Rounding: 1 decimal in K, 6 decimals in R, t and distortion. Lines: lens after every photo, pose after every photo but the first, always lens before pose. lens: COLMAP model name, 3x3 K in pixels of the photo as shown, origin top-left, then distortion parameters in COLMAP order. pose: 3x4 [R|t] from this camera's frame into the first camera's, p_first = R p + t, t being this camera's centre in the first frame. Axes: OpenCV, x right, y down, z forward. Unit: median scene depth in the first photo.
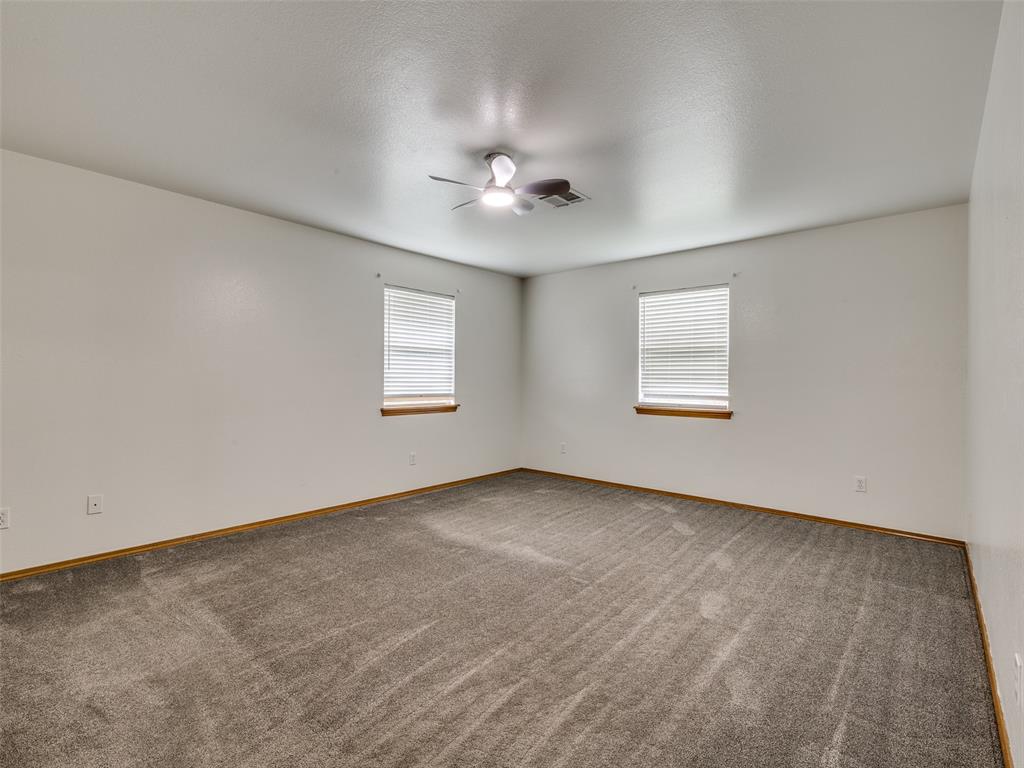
lens RADIAL K [[478.7, 0, 502.8], [0, 478.7, 379.2], [0, 0, 1]] dist [0.000486, -0.001428]
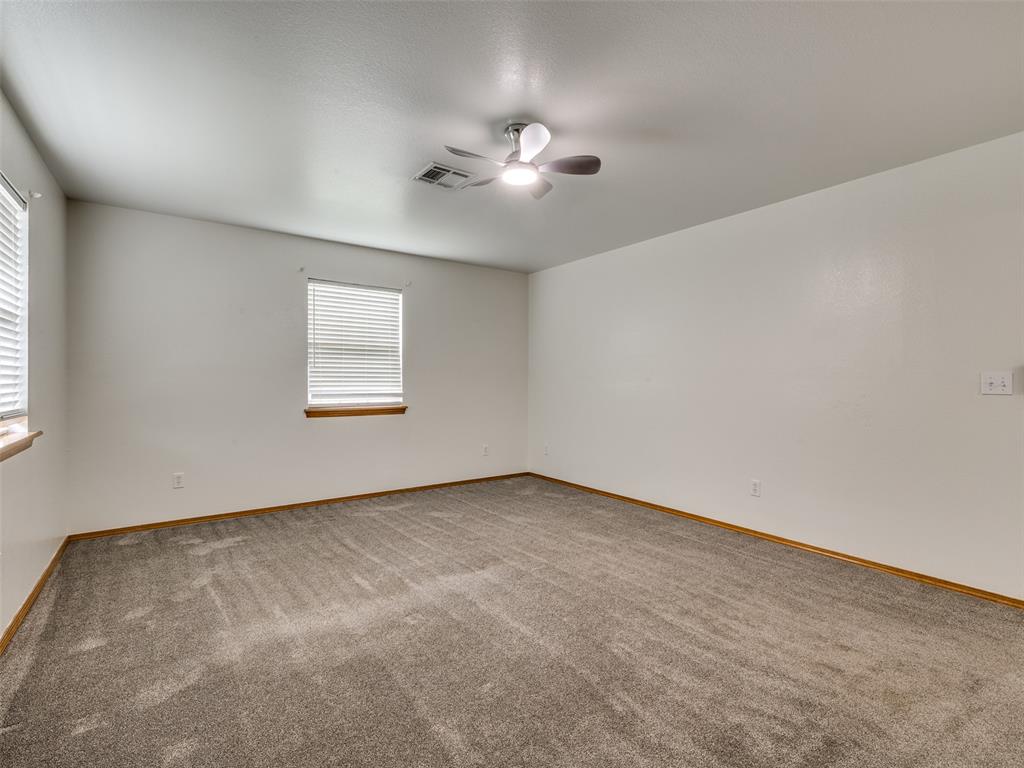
lens RADIAL K [[478.7, 0, 524.9], [0, 478.7, 381.4], [0, 0, 1]] dist [0.000486, -0.001428]
pose [[0.213092, -0.011750, 0.976962, -0.540746], [-0.001113, 0.999924, 0.012269, -0.004604], [-0.977032, -0.003702, 0.213063, 0.493935]]
